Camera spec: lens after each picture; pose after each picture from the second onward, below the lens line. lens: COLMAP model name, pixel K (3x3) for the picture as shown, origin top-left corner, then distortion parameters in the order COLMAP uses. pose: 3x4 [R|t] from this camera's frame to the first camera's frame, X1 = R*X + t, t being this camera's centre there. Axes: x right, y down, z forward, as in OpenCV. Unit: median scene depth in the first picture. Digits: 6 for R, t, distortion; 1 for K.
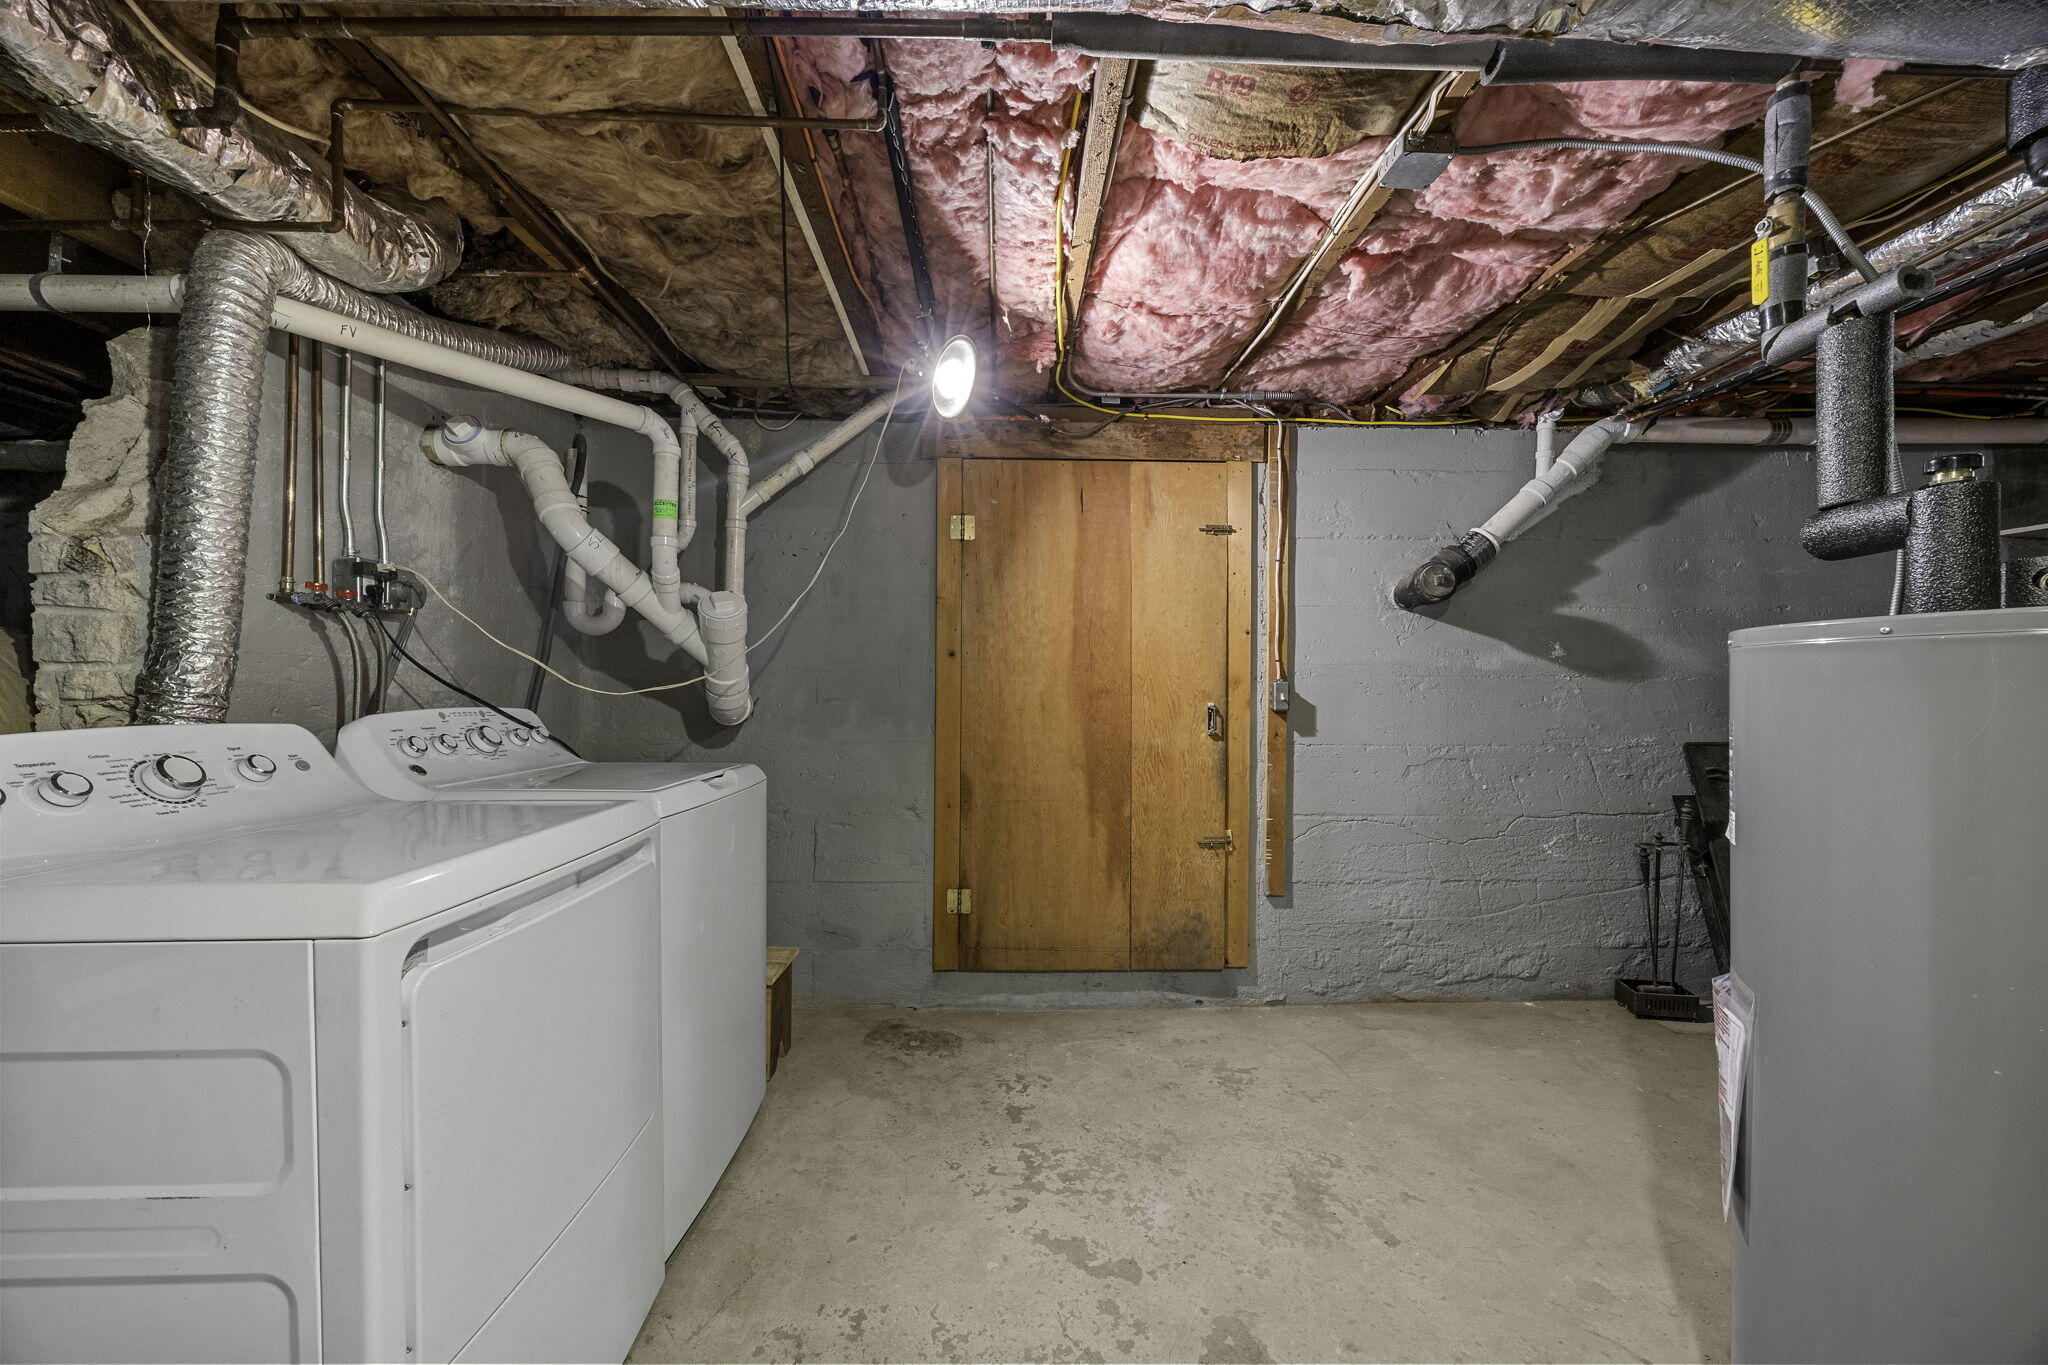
lens RADIAL K [[783.2, 0, 1025.4], [0, 783.2, 692.4], [0, 0, 1]] dist [-0.002524, -0.000082]
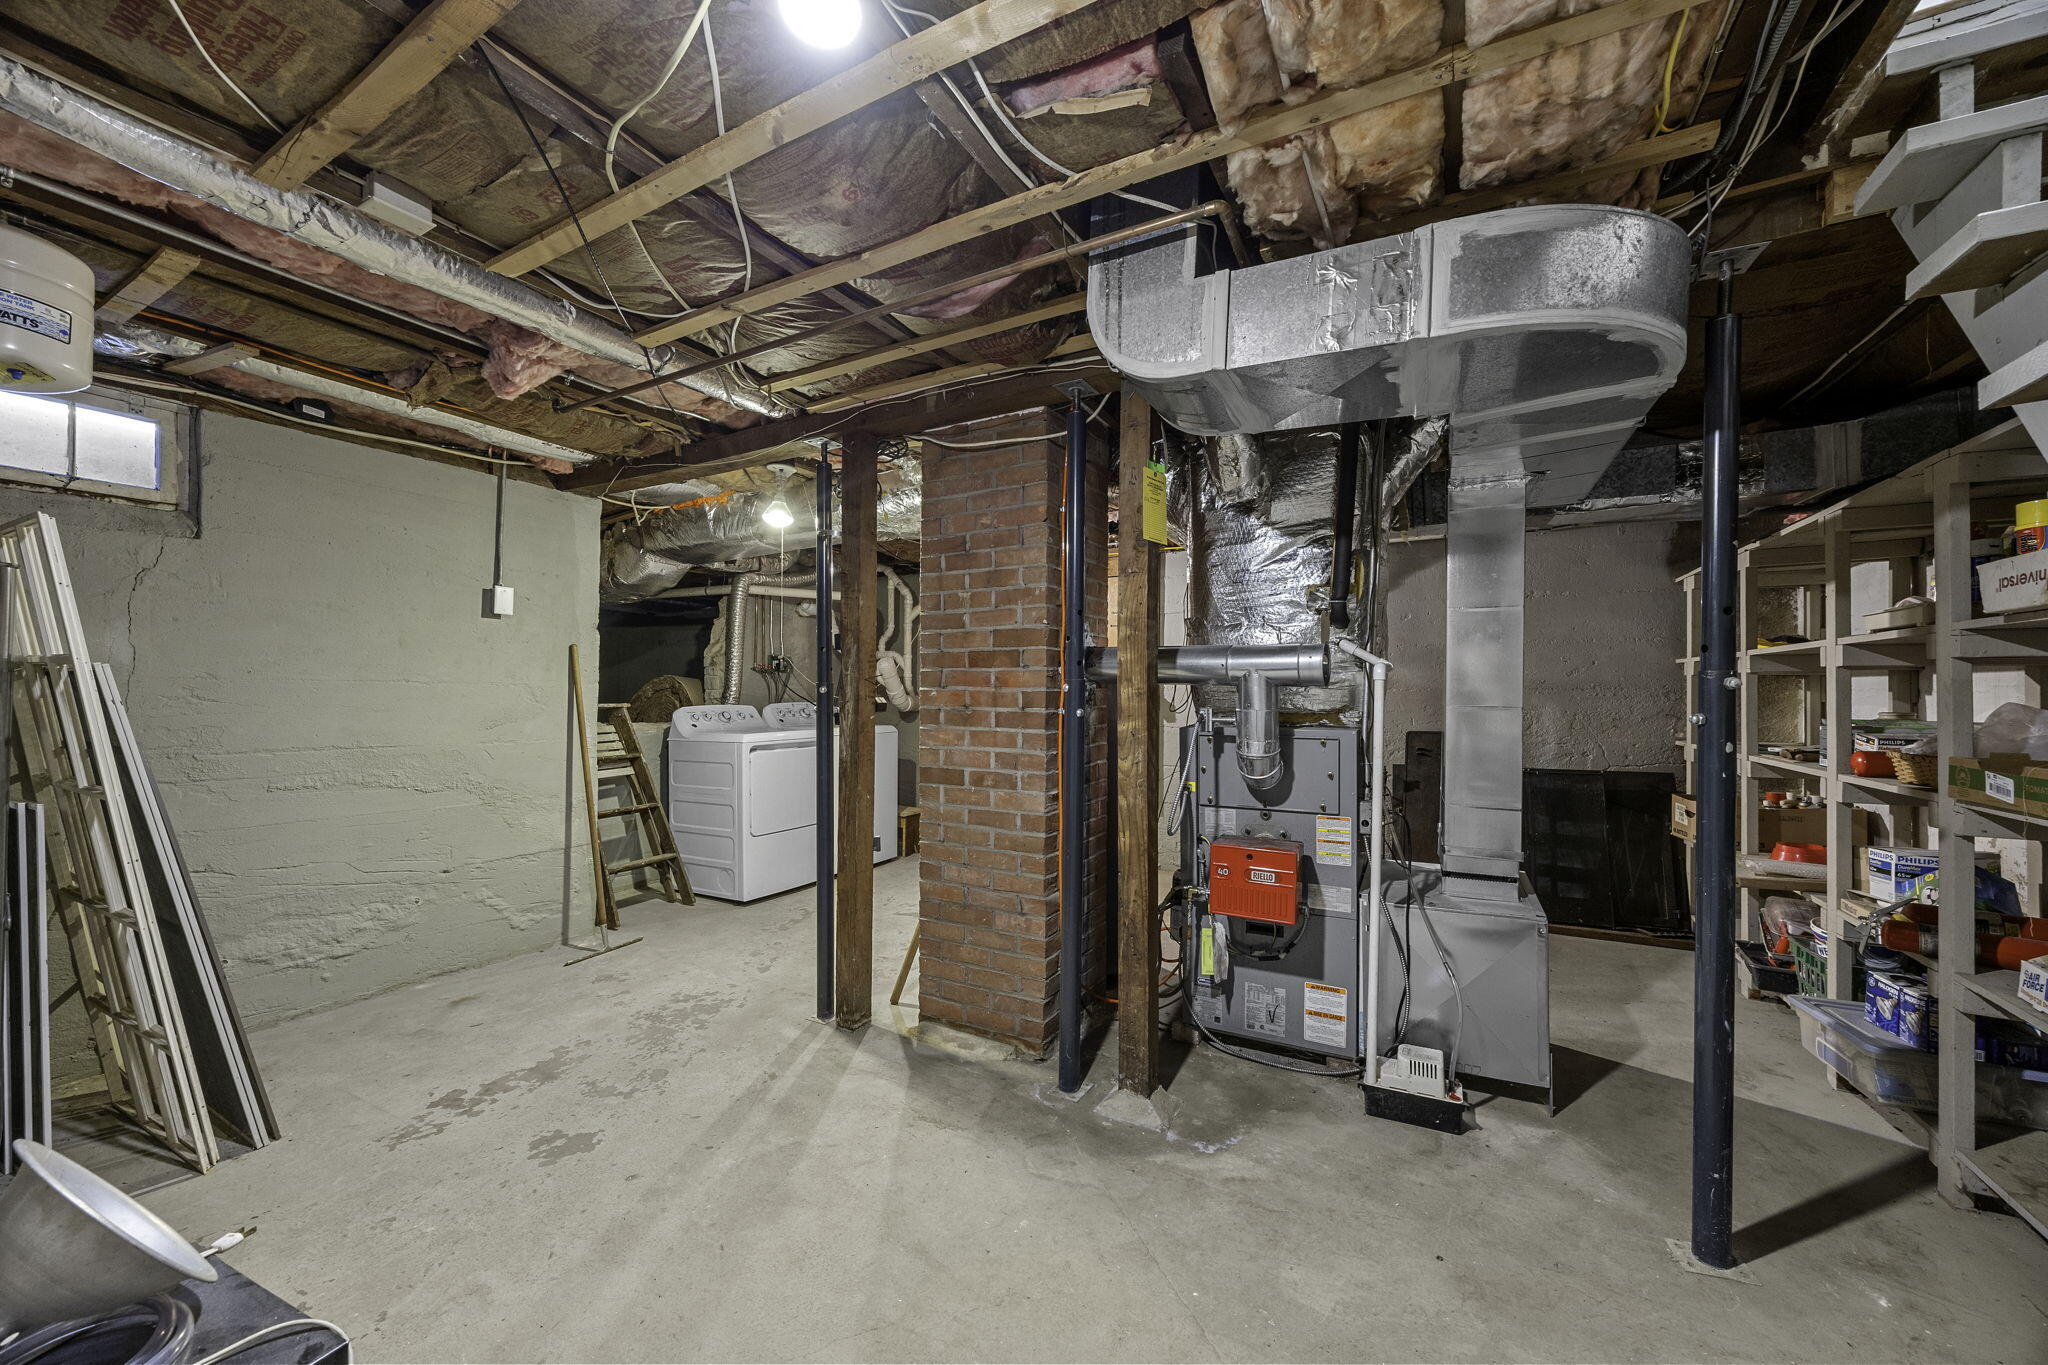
lens RADIAL K [[783.2, 0, 1023.6], [0, 783.2, 692.3], [0, 0, 1]] dist [-0.002524, -0.000082]
pose [[0.857200, -0.005914, -0.514950, 2.025807], [0.001033, 0.999952, -0.009765, 0.015386], [0.514983, 0.007838, 0.857165, -1.472699]]
